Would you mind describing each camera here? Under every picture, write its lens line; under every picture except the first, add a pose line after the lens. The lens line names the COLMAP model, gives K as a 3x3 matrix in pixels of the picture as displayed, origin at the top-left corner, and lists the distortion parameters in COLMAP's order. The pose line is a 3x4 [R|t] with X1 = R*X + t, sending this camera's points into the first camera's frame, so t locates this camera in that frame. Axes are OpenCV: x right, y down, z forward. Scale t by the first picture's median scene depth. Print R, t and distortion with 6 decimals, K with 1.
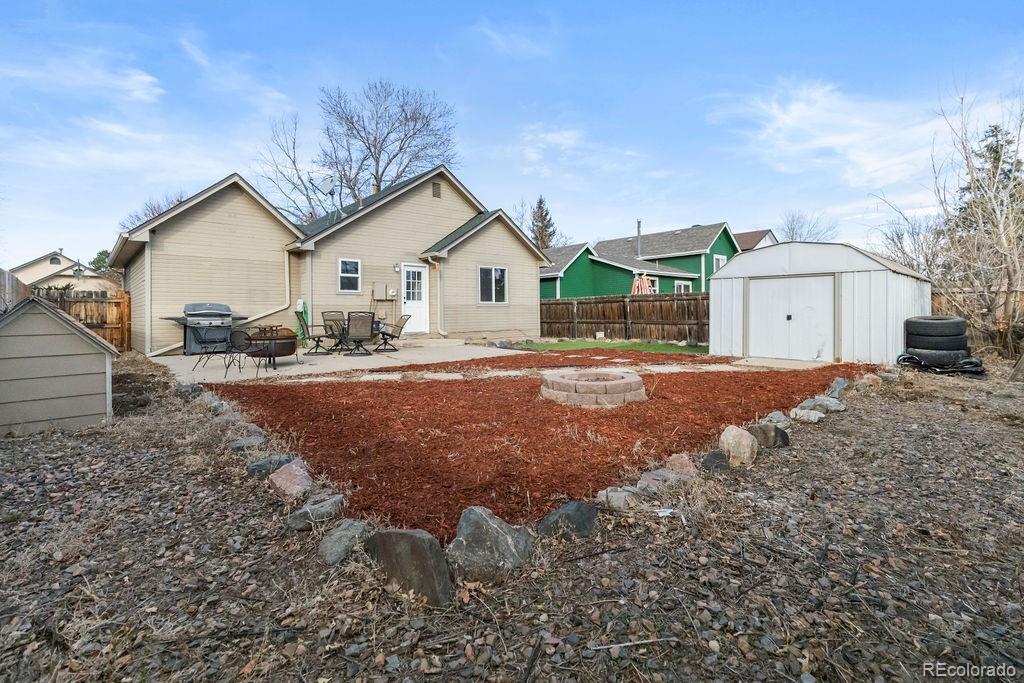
lens RADIAL K [[462.3, 0, 509.8], [0, 462.3, 326.4], [0, 0, 1]] dist [0.010339, -0.000095]
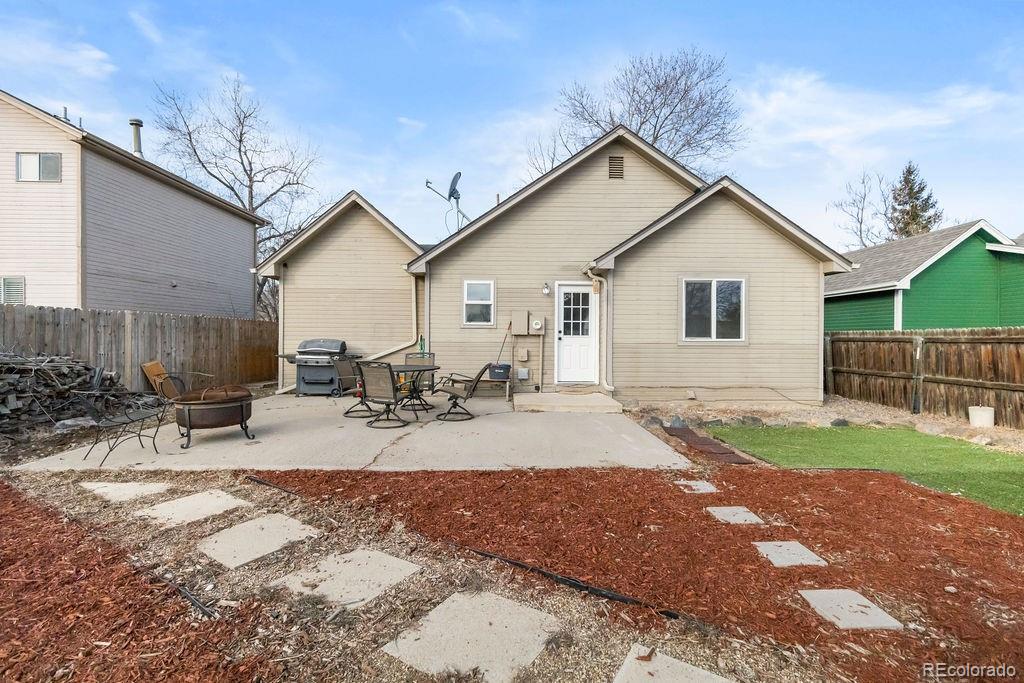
lens RADIAL K [[459.9, 0, 511.7], [0, 459.9, 342.3], [0, 0, 1]] dist [0.001976, 0.000014]
pose [[0.759765, 0.022885, -0.649795, 0.157515], [-0.033296, 0.999439, -0.003732, -0.039153], [0.649345, 0.024471, 0.760100, 0.411877]]
